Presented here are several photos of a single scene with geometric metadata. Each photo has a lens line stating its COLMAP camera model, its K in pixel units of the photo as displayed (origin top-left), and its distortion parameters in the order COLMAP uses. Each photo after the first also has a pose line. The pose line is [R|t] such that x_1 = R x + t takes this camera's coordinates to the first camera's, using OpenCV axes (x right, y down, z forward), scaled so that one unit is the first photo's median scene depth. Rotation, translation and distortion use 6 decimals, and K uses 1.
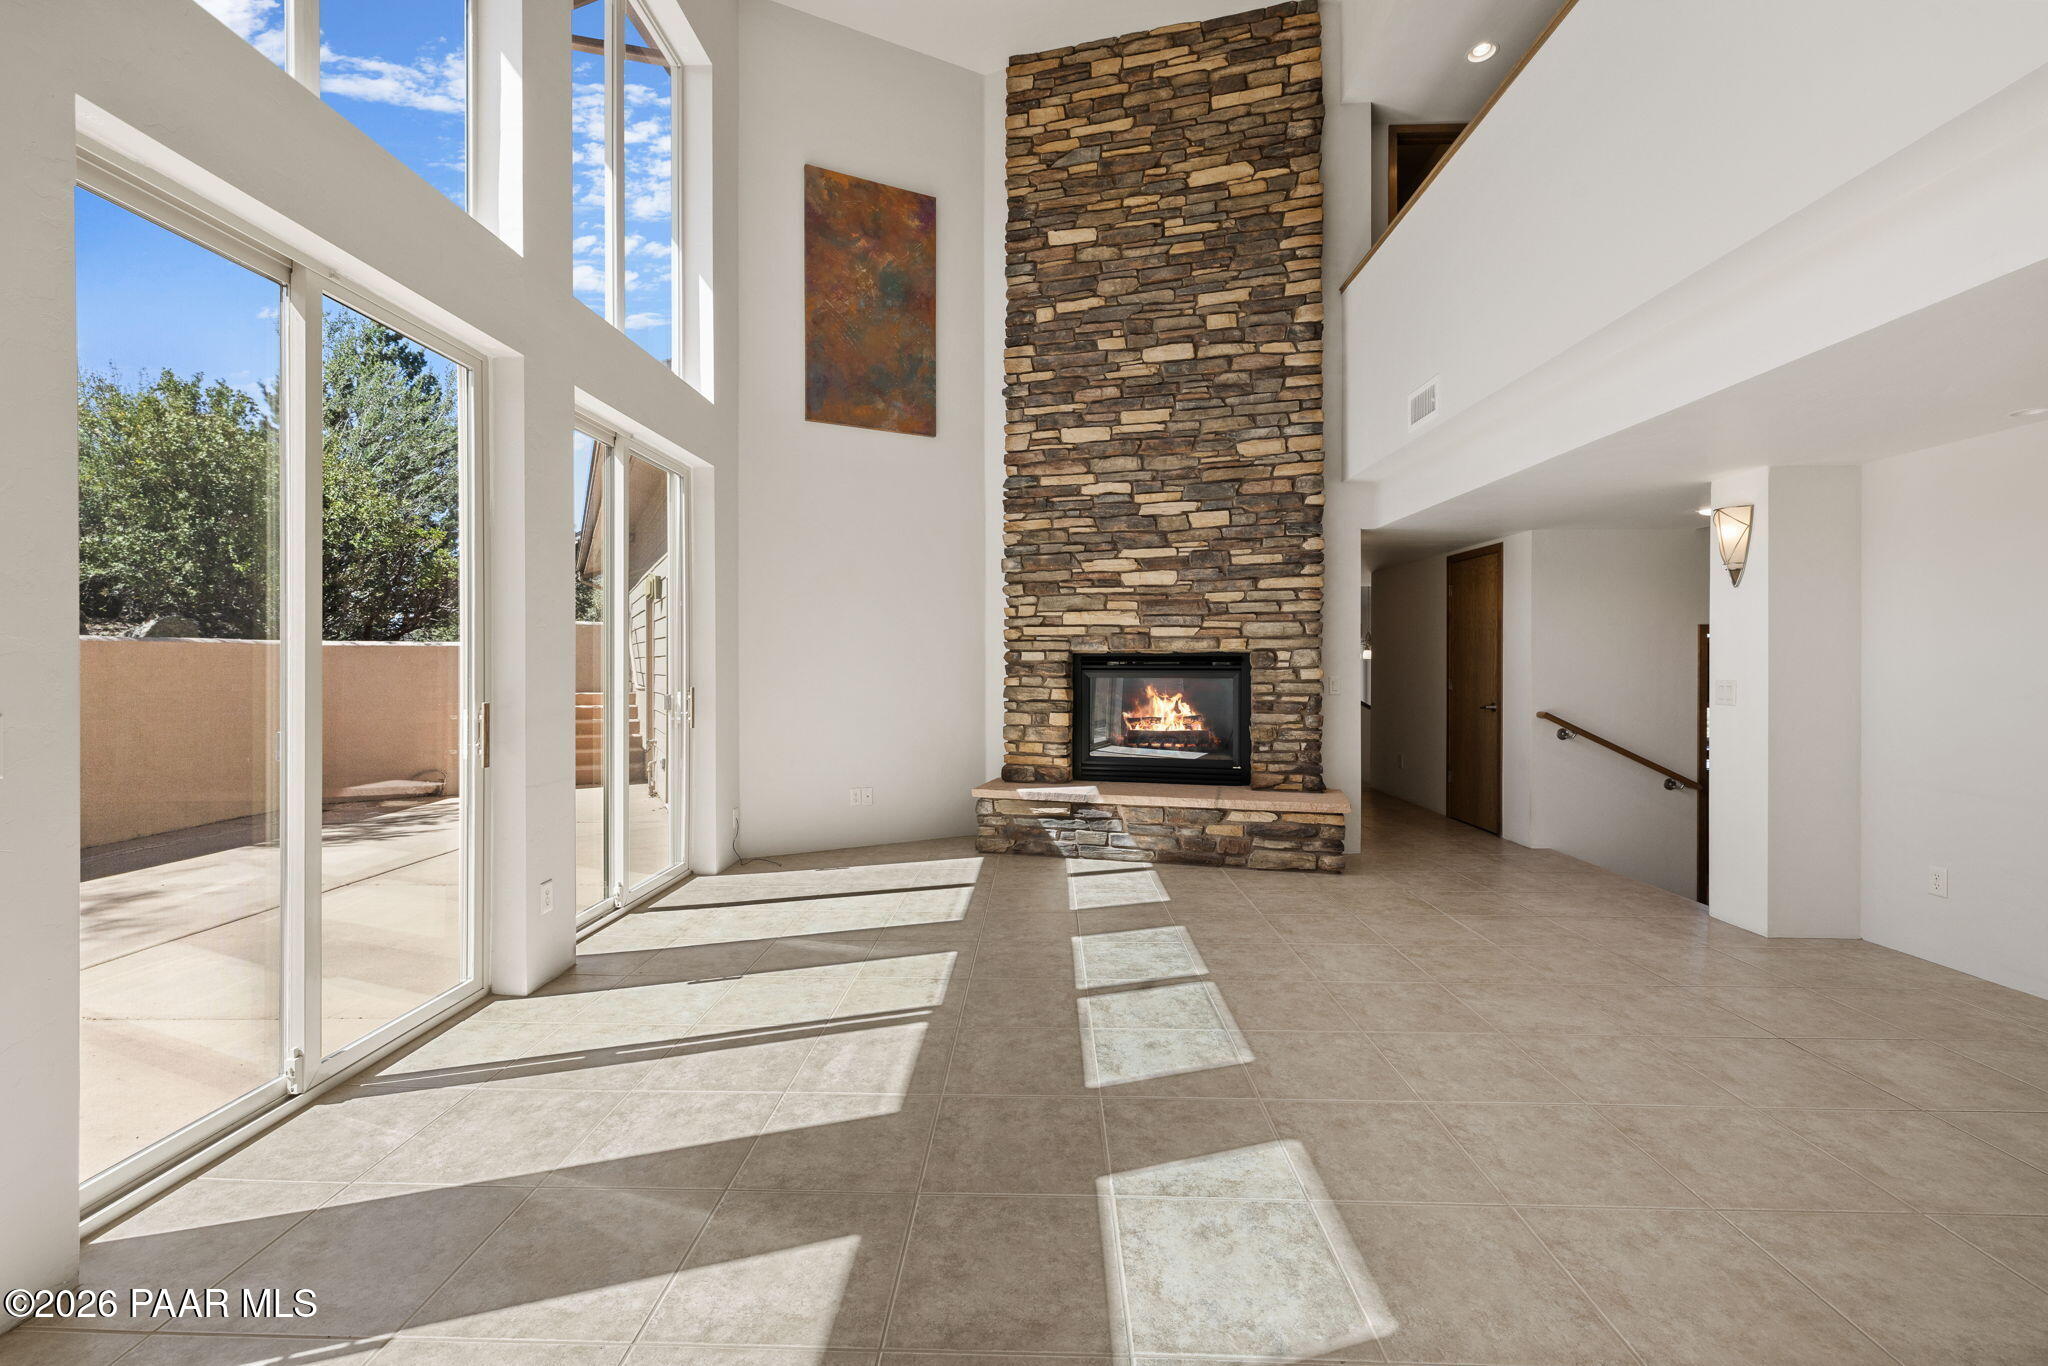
lens RADIAL K [[856.3, 0, 1013.0], [0, 856.3, 662.7], [0, 0, 1]] dist [0.000245, 0.000736]
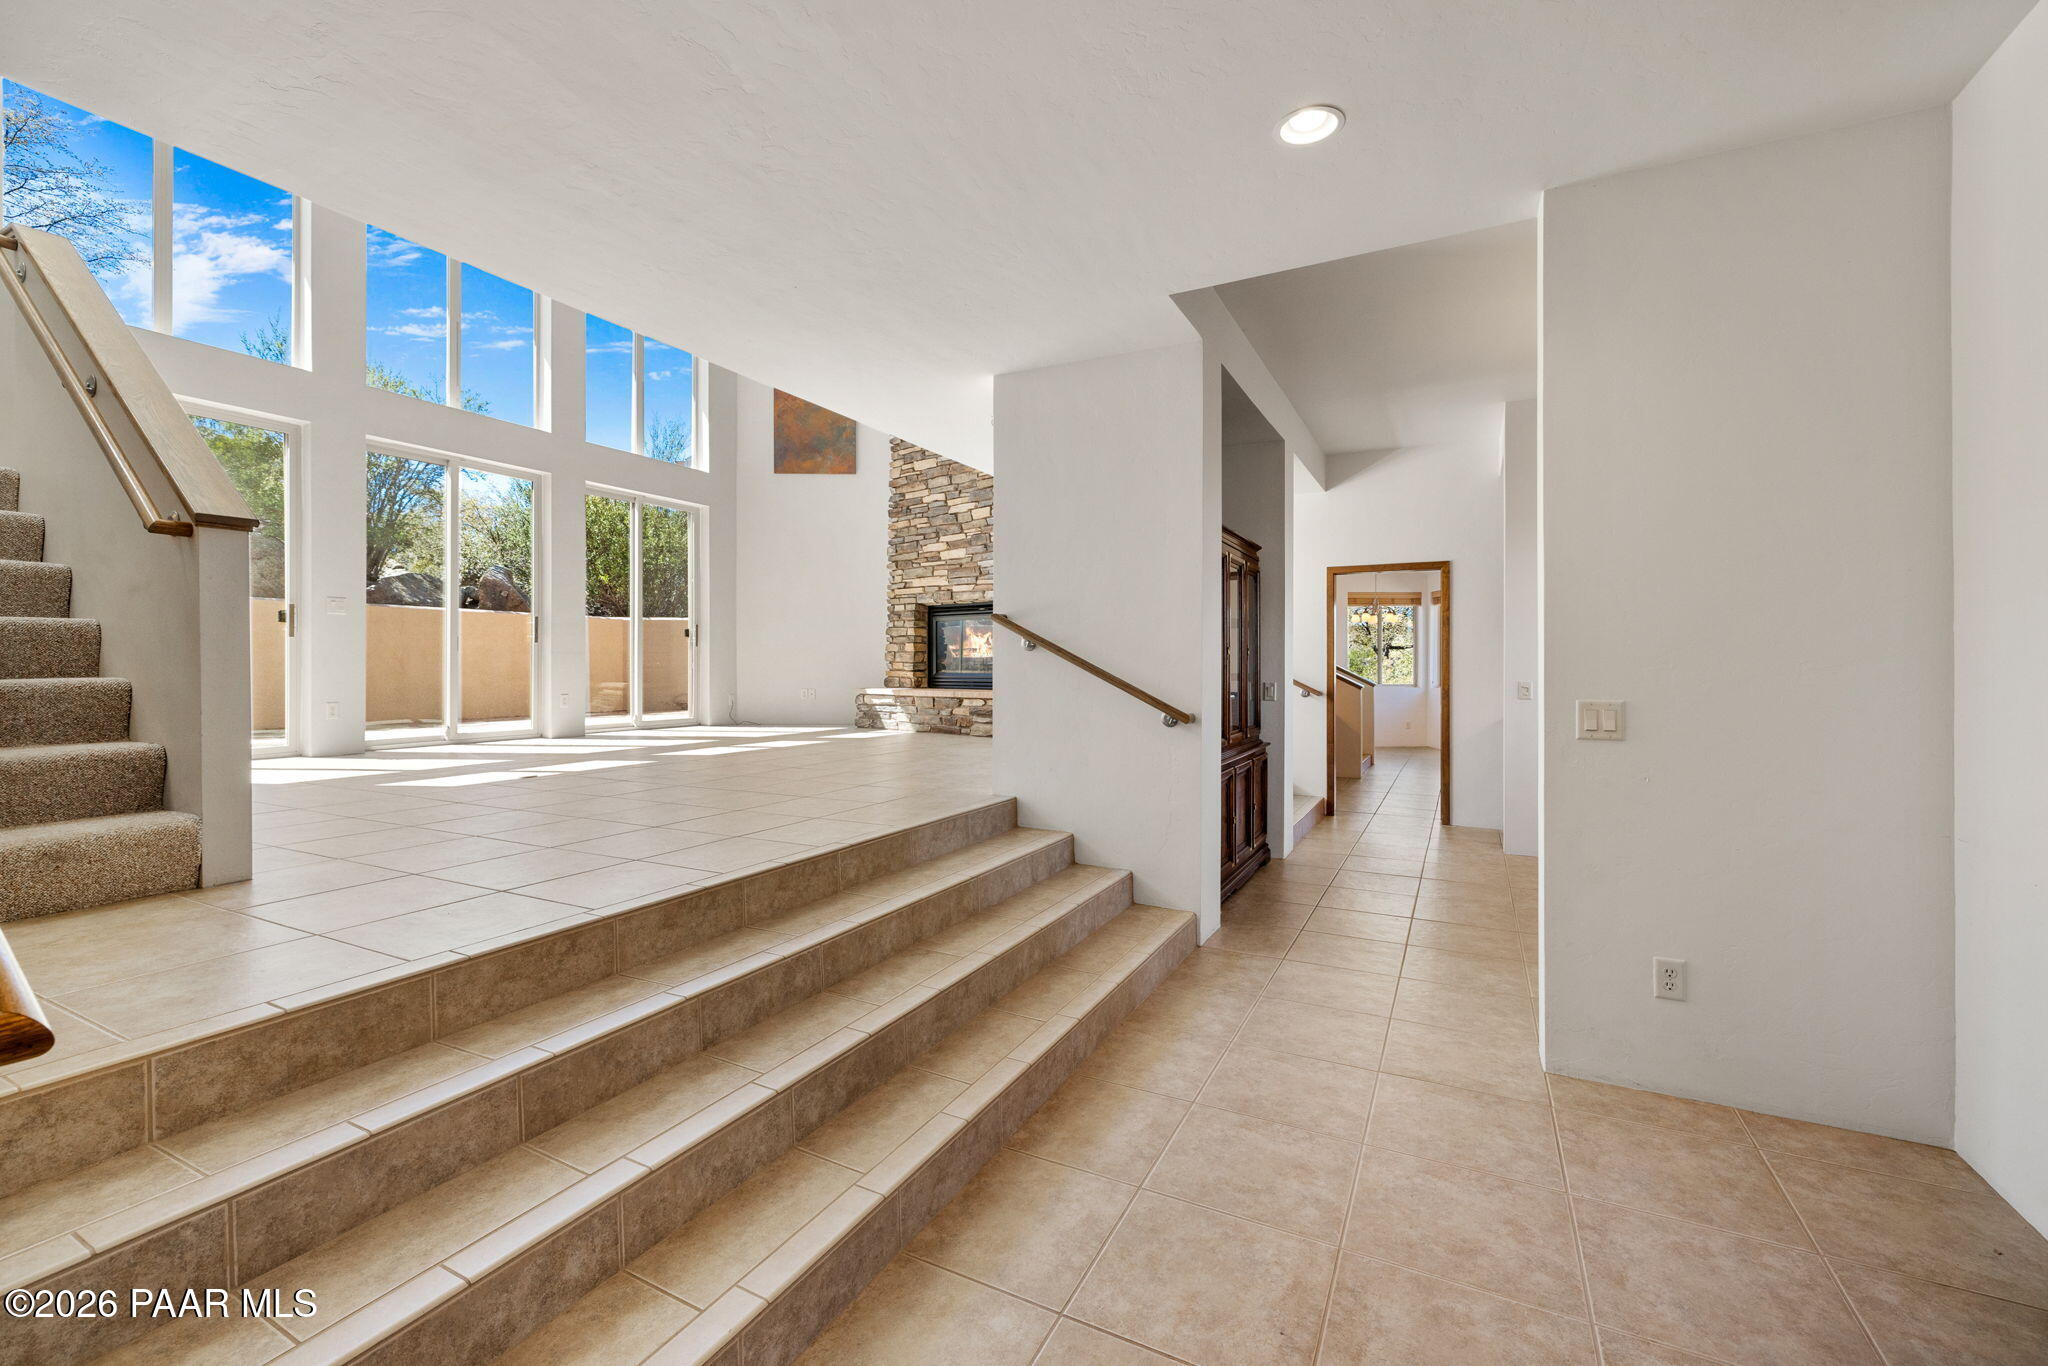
lens RADIAL K [[856.3, 0, 1013.0], [0, 856.3, 662.7], [0, 0, 1]] dist [0.000245, 0.000736]
pose [[0.900784, 0.000556, -0.434266, 0.919605], [-0.003078, 0.999982, -0.005104, 0.103544], [0.434256, 0.005934, 0.900770, -0.337175]]
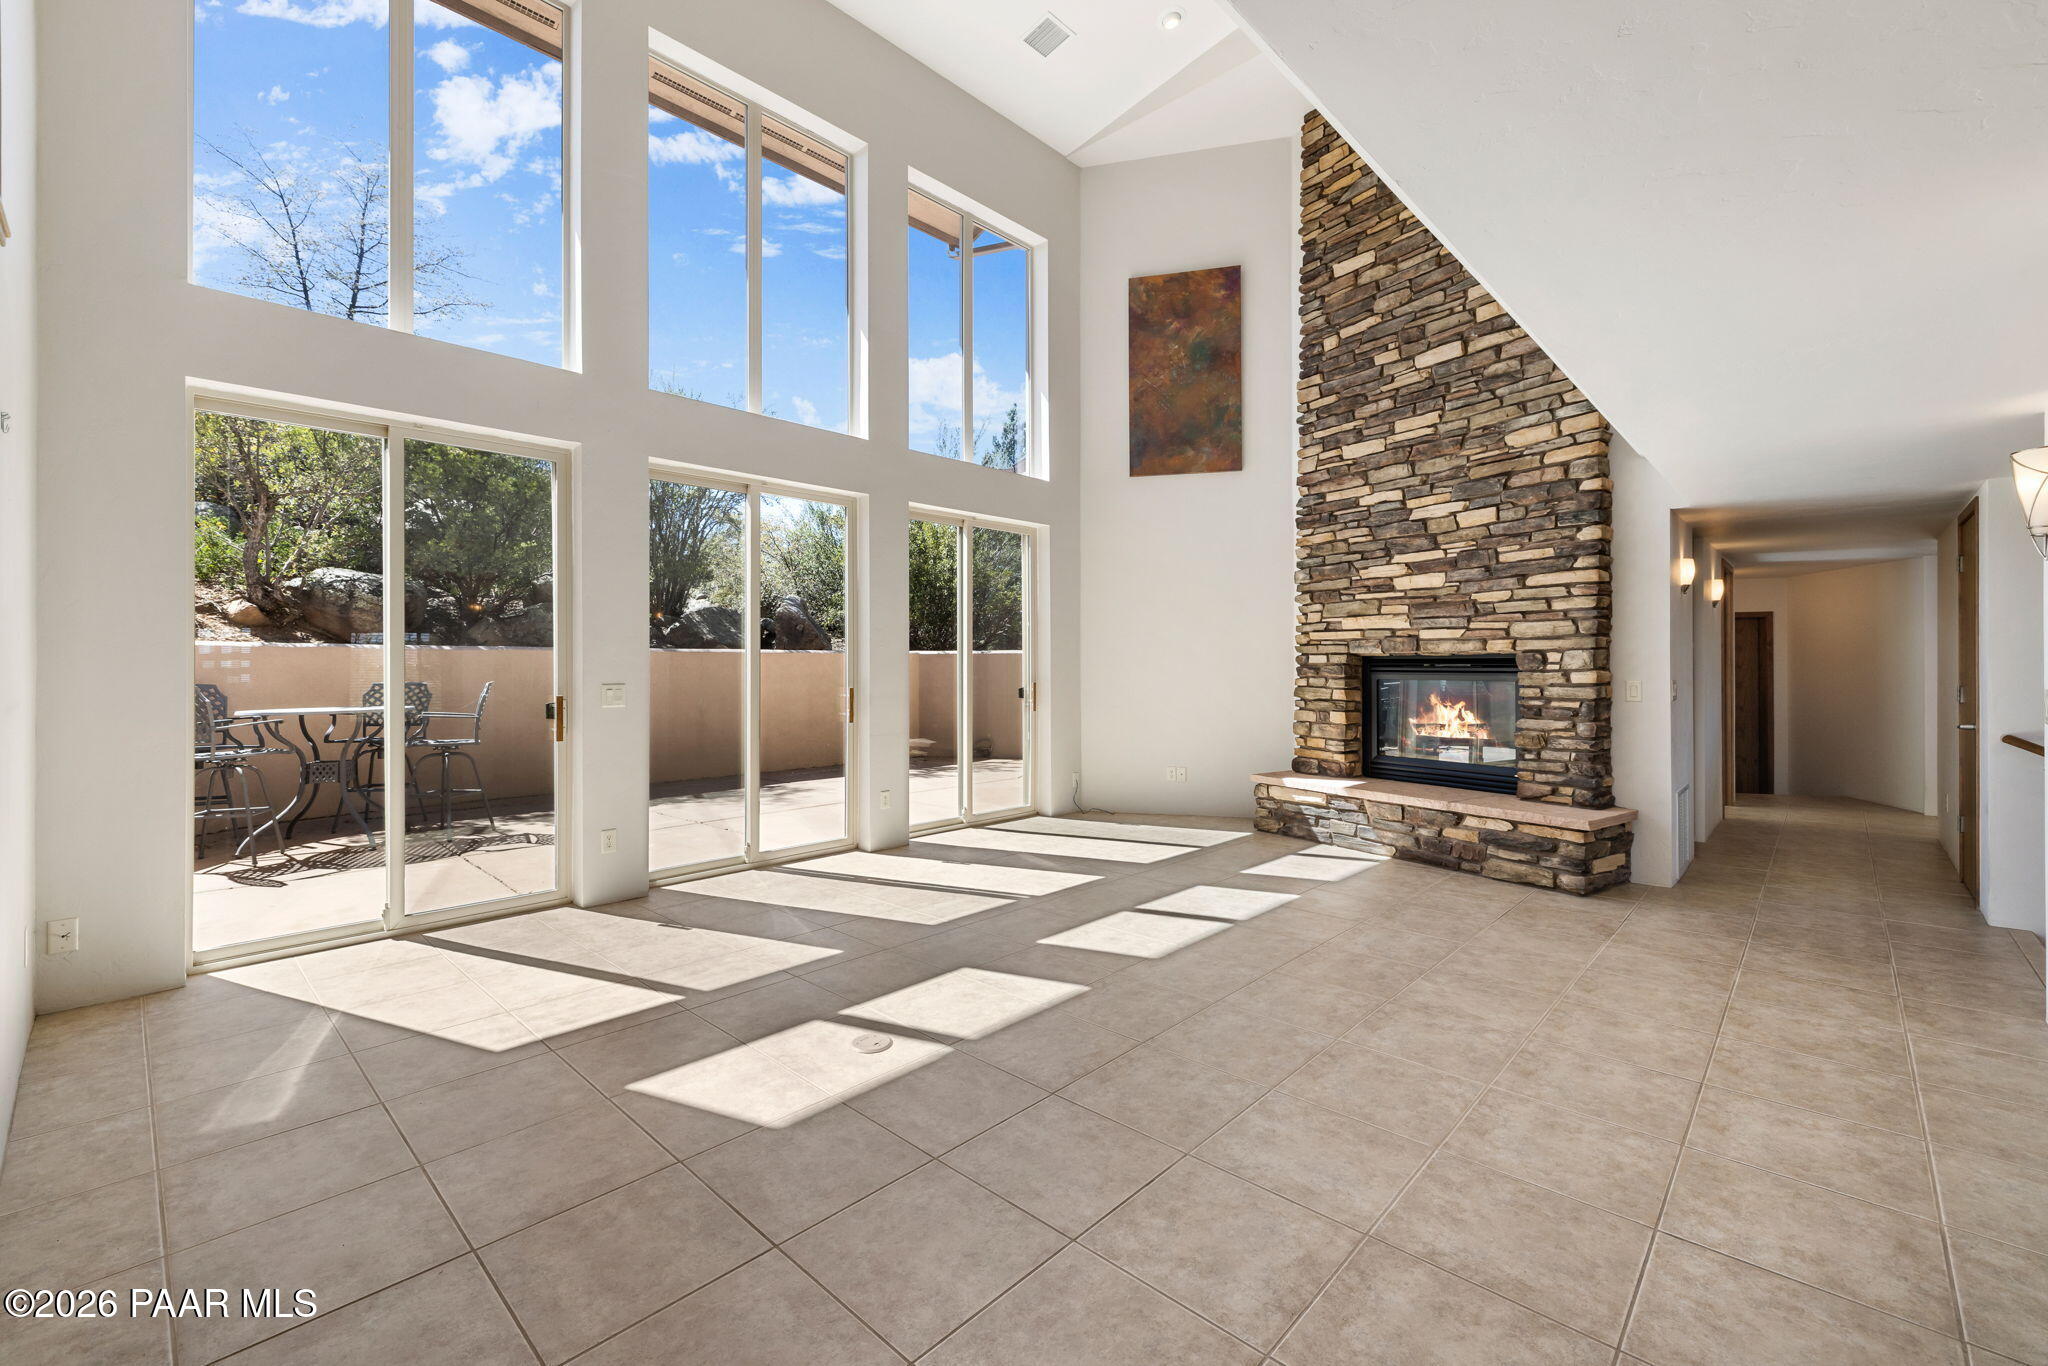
lens RADIAL K [[856.3, 0, 1013.0], [0, 856.3, 662.7], [0, 0, 1]] dist [0.000245, 0.000736]
pose [[0.745790, -0.001767, -0.666178, 0.472670], [-0.000305, 0.999995, -0.002993, 0.000455], [0.666181, 0.002435, 0.745786, -0.074614]]
